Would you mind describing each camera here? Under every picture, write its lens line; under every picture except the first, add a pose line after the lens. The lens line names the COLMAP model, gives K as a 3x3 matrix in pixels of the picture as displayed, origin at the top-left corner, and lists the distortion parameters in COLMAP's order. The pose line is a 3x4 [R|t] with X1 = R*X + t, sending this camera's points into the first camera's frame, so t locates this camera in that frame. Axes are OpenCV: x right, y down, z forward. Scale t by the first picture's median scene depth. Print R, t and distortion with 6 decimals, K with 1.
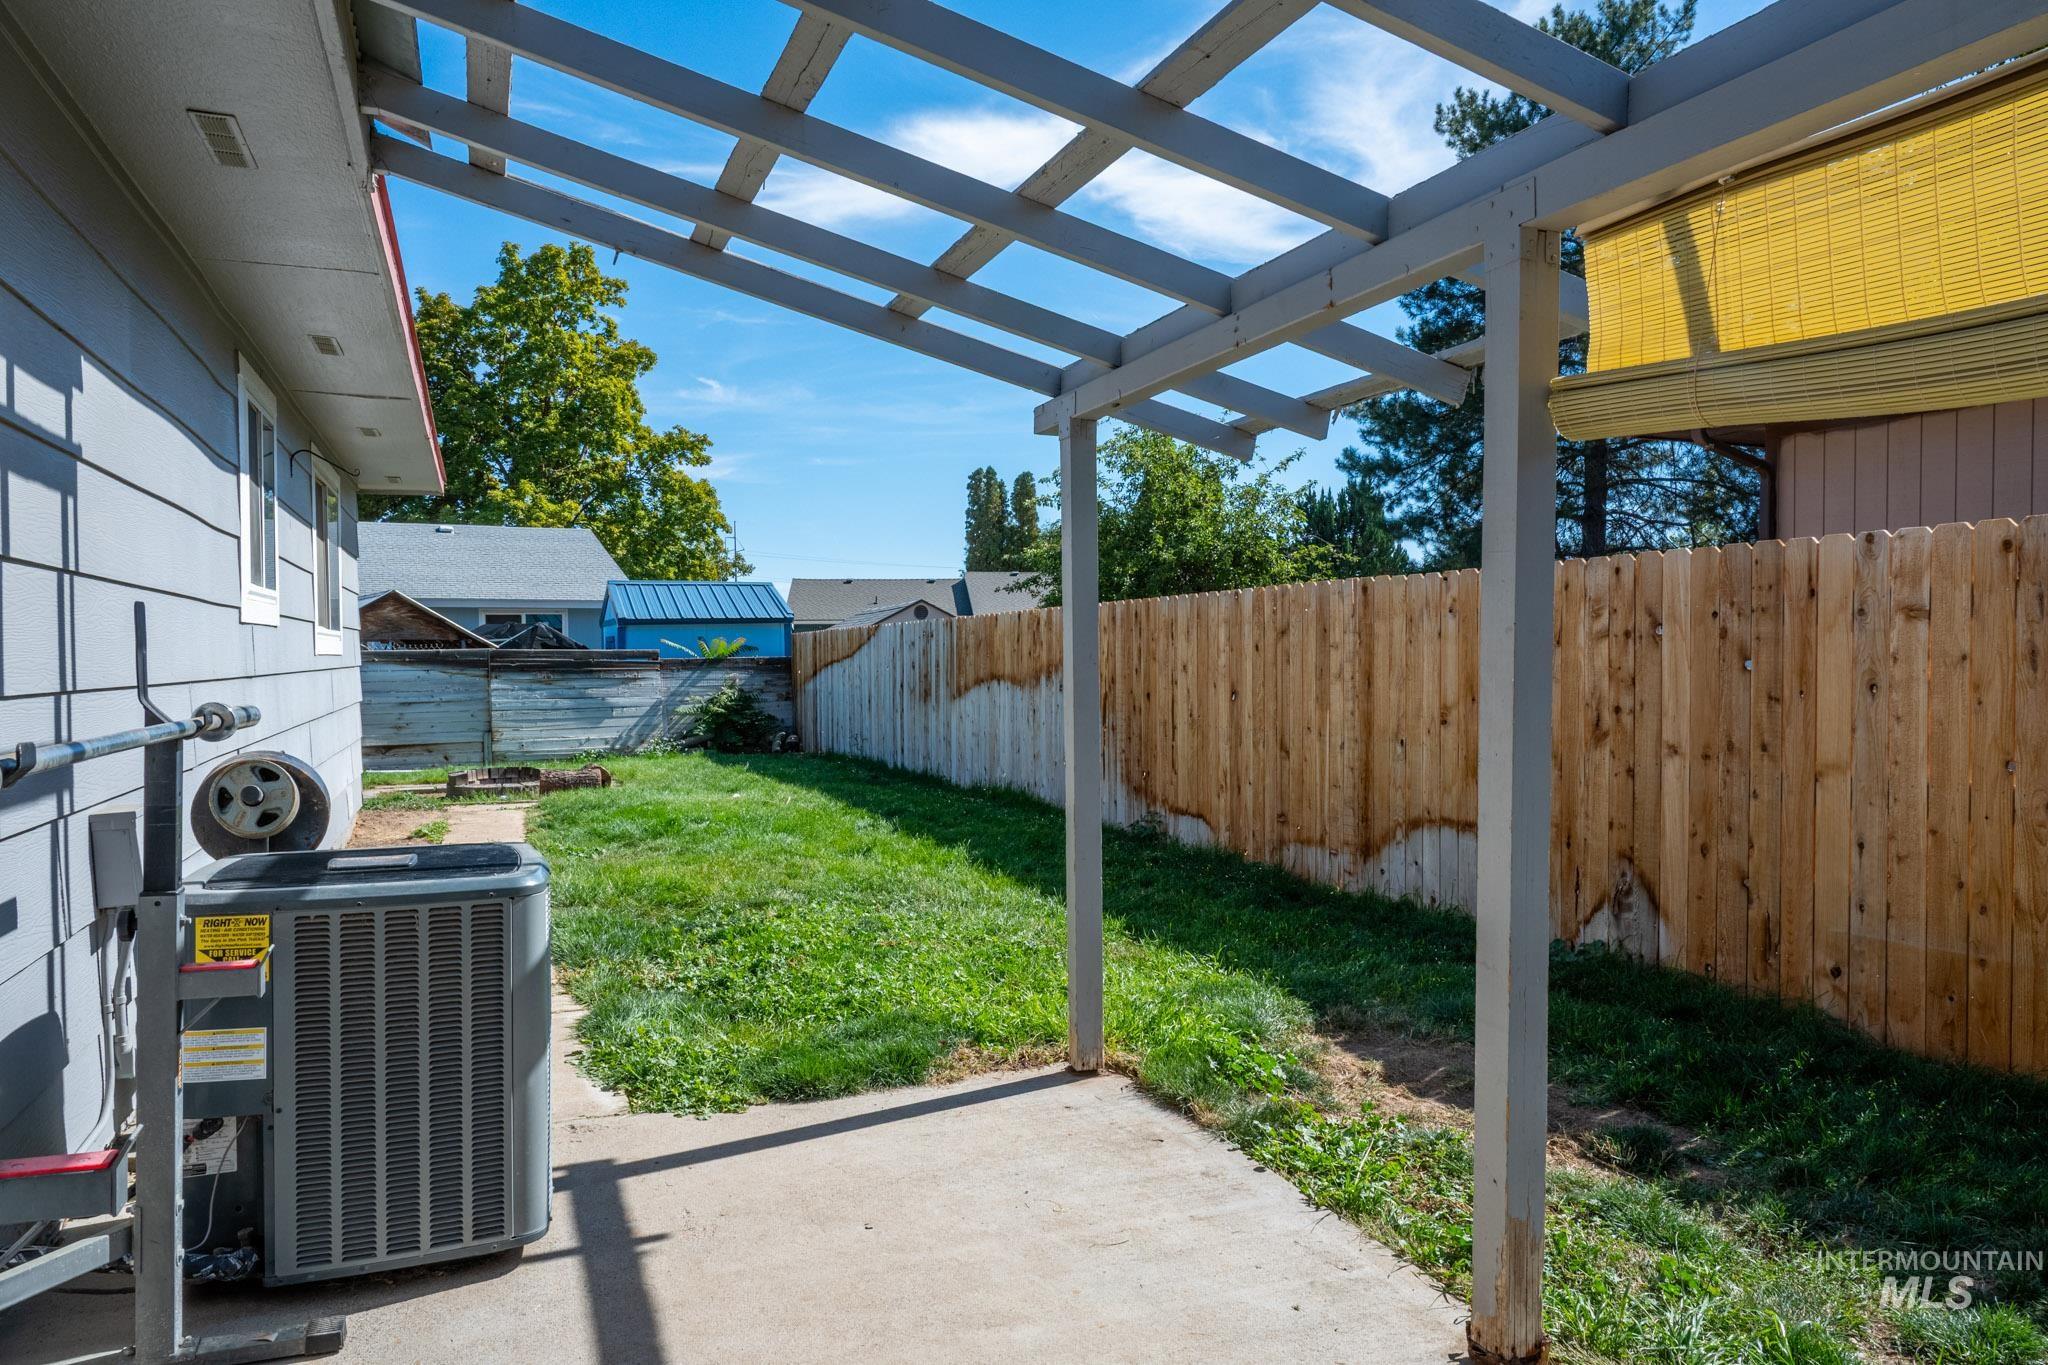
lens RADIAL K [[1358.4, 0, 1024.0], [0, 1358.4, 682.5], [0, 0, 1]] dist [0.000303, -0.001646]
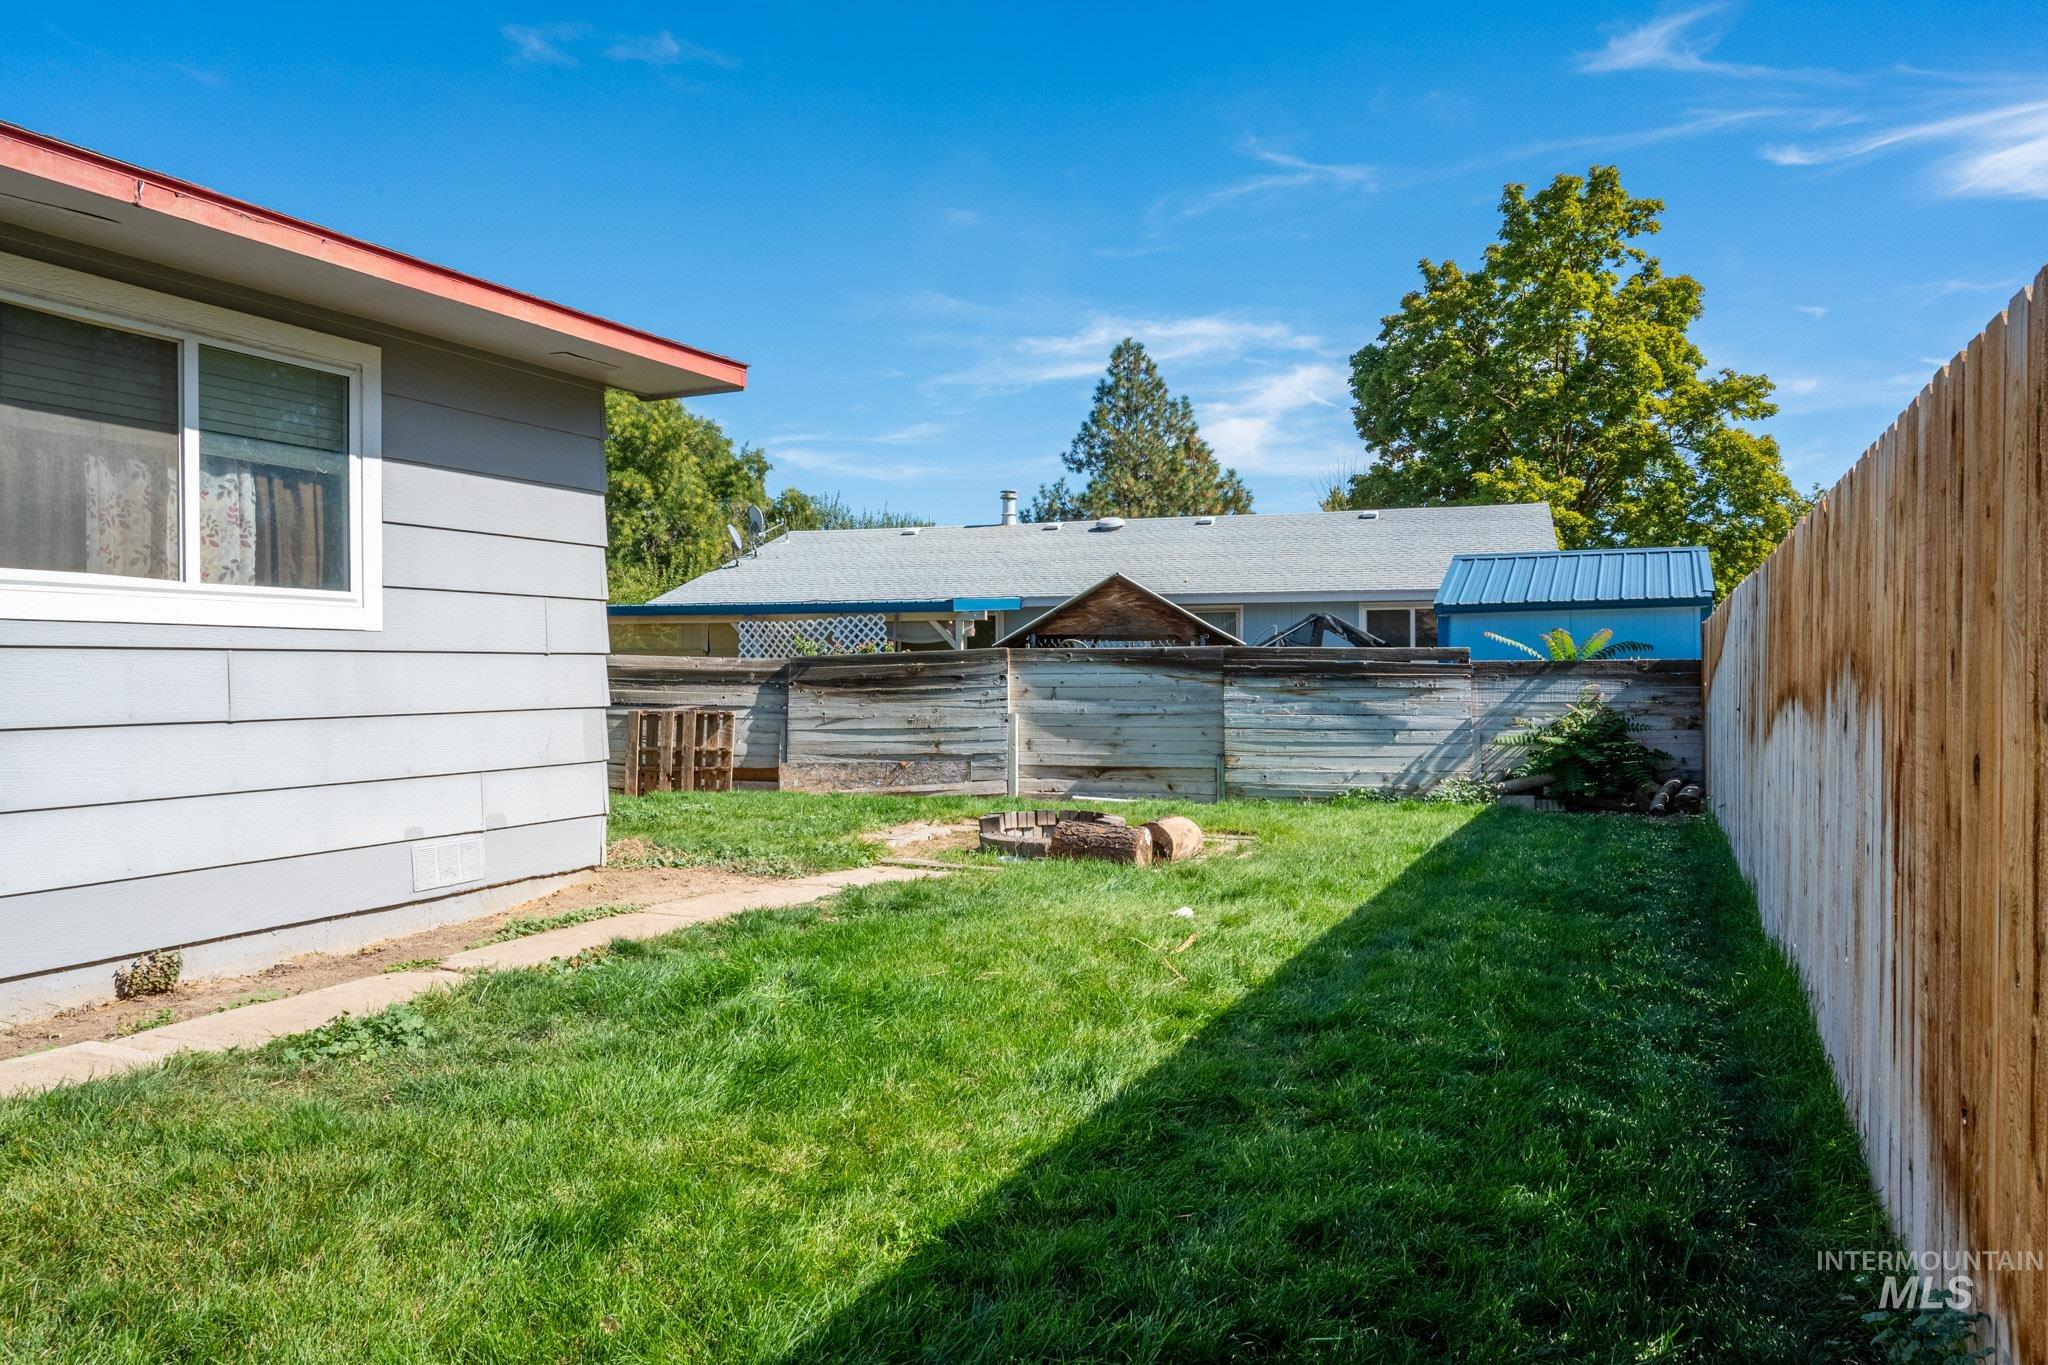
lens RADIAL K [[1358.4, 0, 1024.0], [0, 1358.4, 682.5], [0, 0, 1]] dist [0.000303, -0.001646]
pose [[0.690133, 0.013935, -0.723548, 0.068457], [-0.020888, 0.999782, -0.000669, -0.001431], [0.723381, 0.015575, 0.690274, 0.358562]]
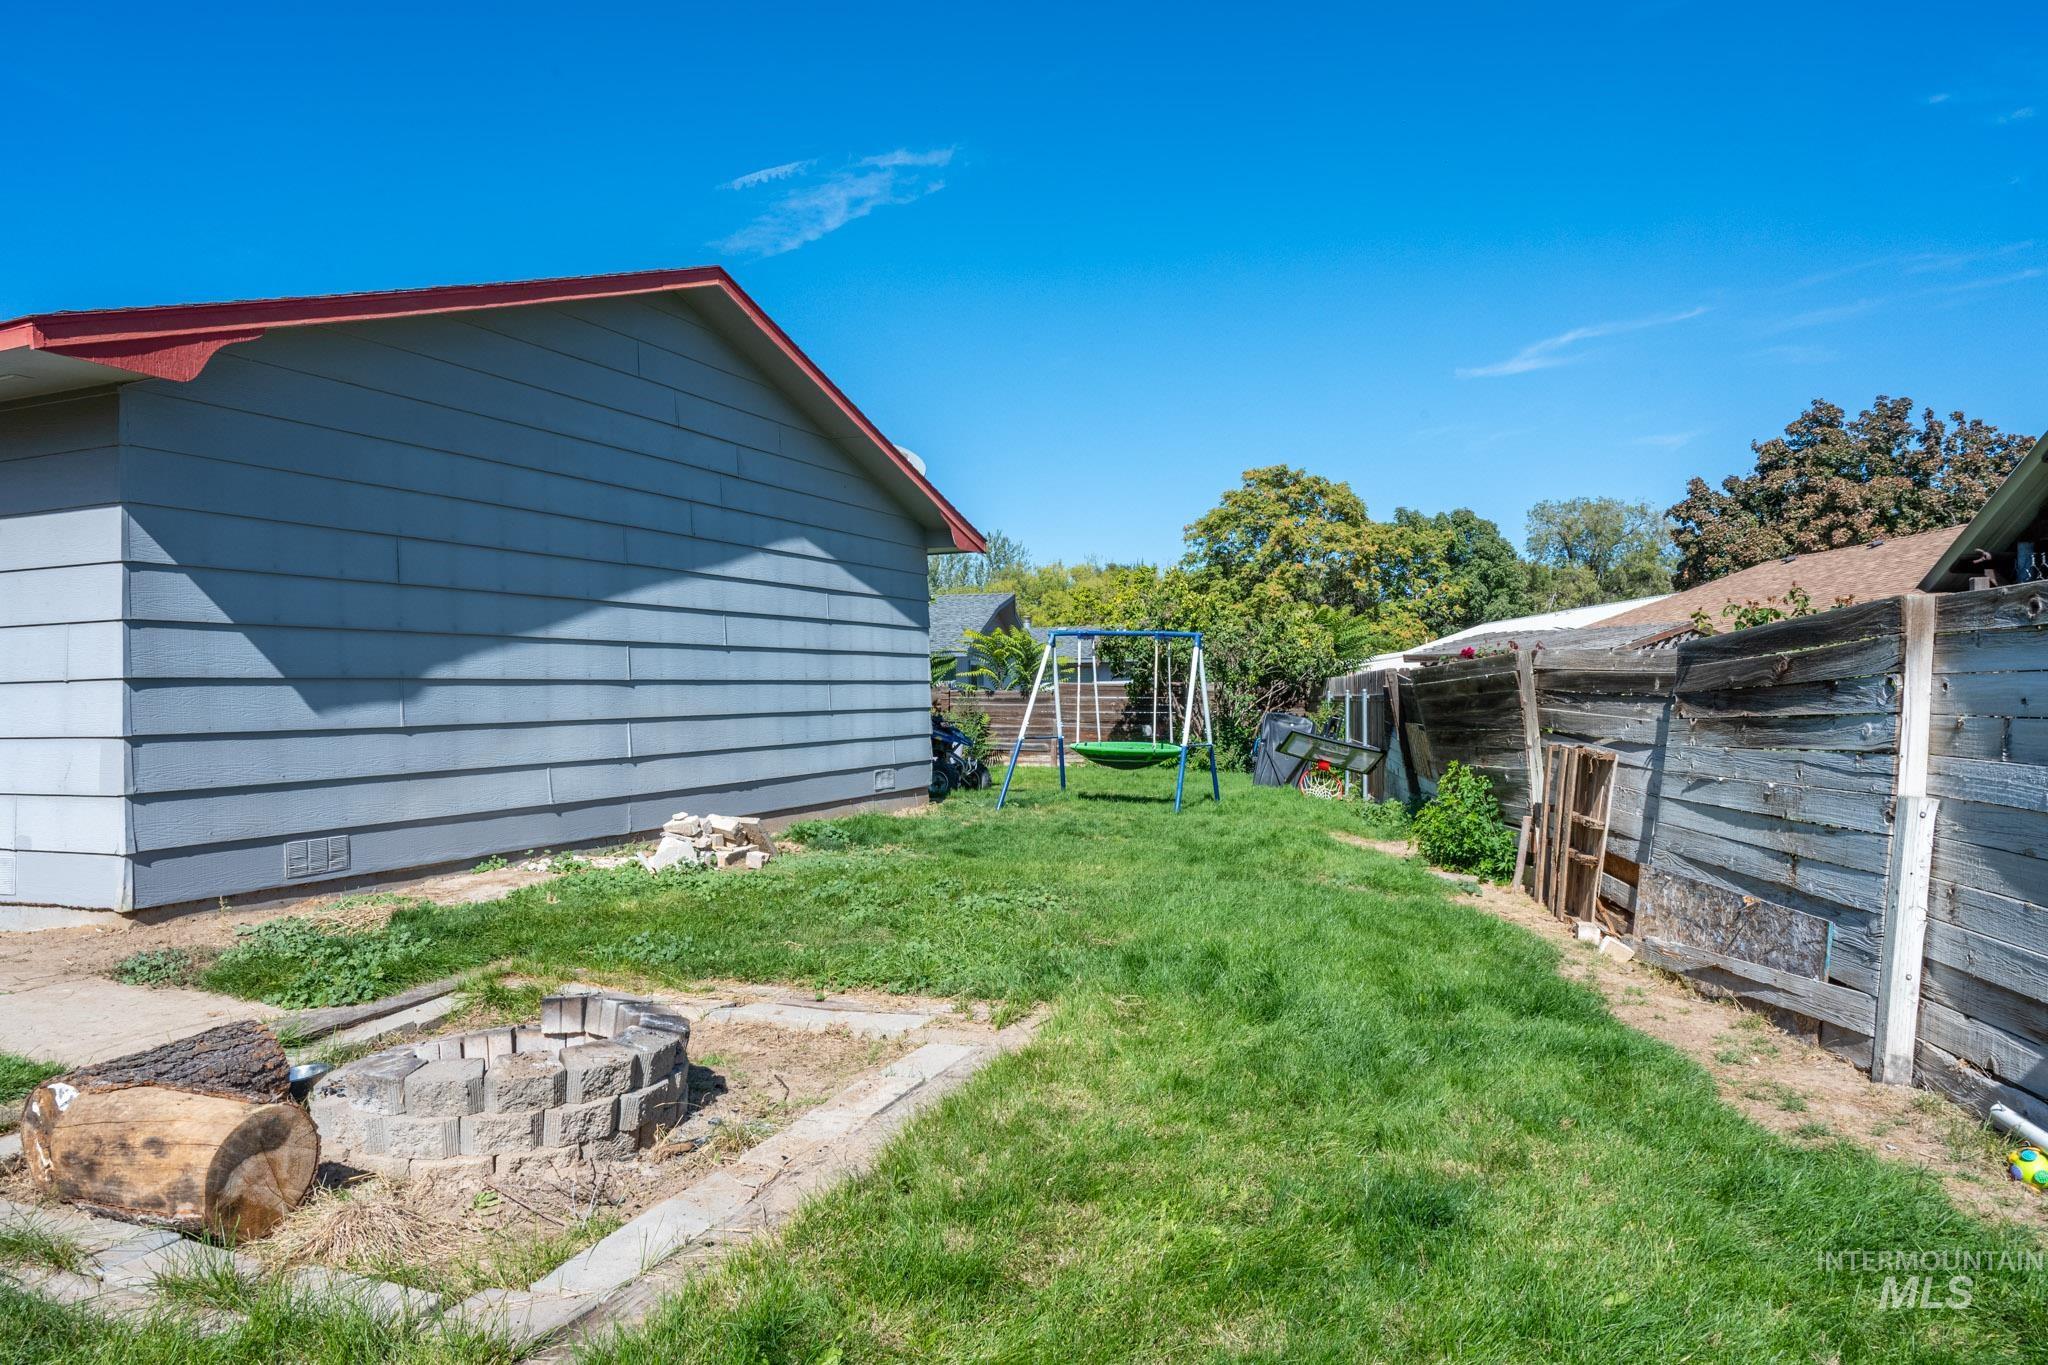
lens RADIAL K [[1358.4, 0, 1024.0], [0, 1358.4, 682.5], [0, 0, 1]] dist [0.000303, -0.001646]
pose [[-0.699695, 0.013905, -0.714306, -0.178241], [0.006493, 0.999893, 0.013104, -0.008682], [0.714412, 0.004531, -0.699711, 0.891847]]
